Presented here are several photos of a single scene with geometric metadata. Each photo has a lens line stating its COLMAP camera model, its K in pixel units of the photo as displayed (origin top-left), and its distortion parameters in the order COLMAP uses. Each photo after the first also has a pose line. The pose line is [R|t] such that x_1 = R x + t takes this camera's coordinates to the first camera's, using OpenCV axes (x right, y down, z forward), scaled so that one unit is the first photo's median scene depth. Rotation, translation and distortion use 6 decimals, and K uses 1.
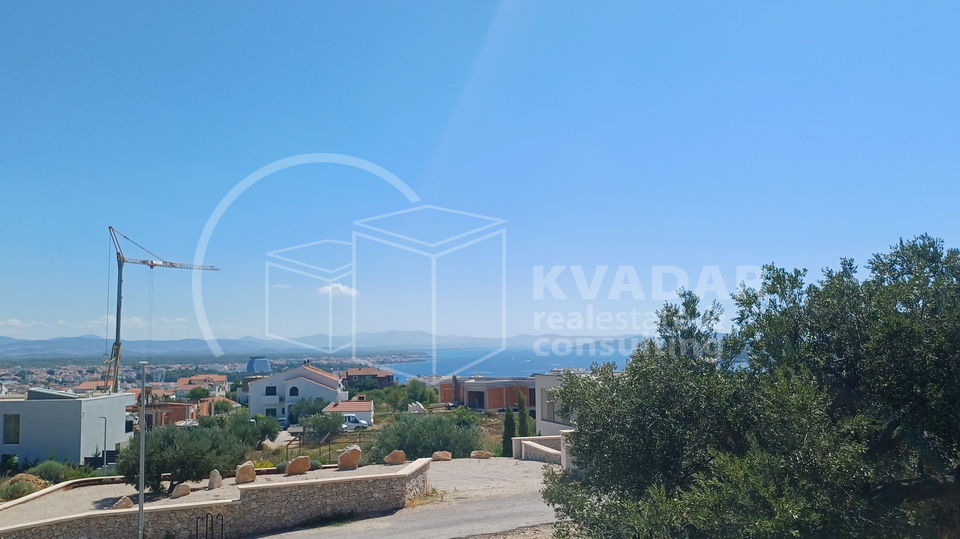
lens RADIAL K [[847.0, 0, 494.7], [0, 847.0, 273.6], [0, 0, 1]] dist [0.101928, -0.160728]
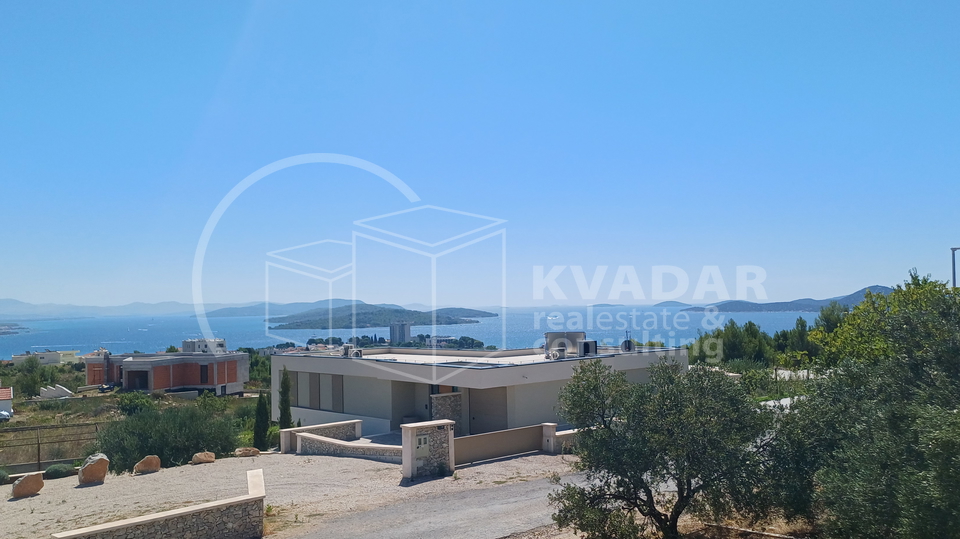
lens RADIAL K [[847.0, 0, 469.2], [0, 847.0, 270.5], [0, 0, 1]] dist [0.101928, -0.160728]
pose [[0.919525, 0.009499, 0.392917, -0.081280], [-0.023448, 0.999253, 0.030716, -0.002894], [-0.392332, -0.037458, 0.919061, 0.059030]]
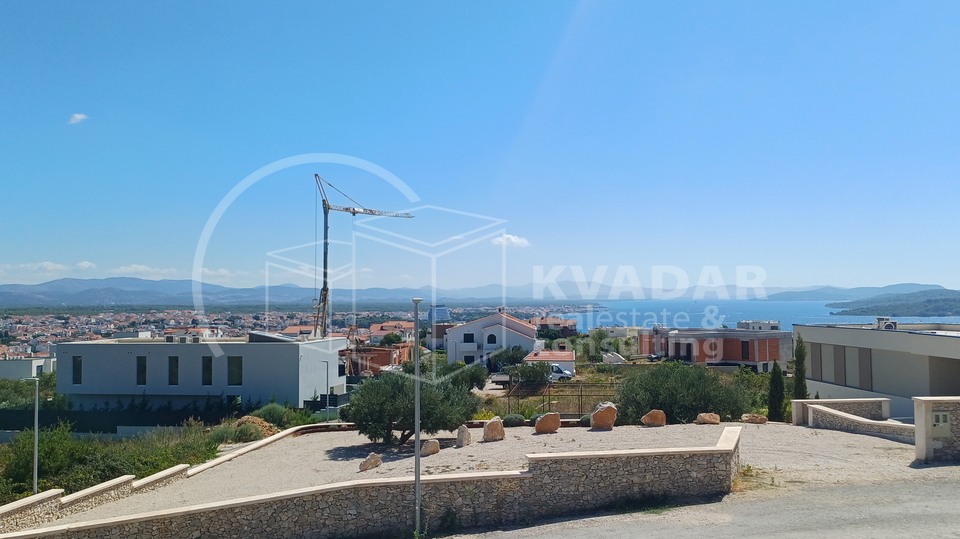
lens RADIAL K [[847.0, 0, 493.4], [0, 847.0, 262.5], [0, 0, 1]] dist [0.101928, -0.160728]
pose [[0.979552, -0.002218, -0.201180, -0.052059], [0.011294, 0.998969, 0.043974, 0.010197], [0.200875, -0.045347, 0.978567, 0.068927]]
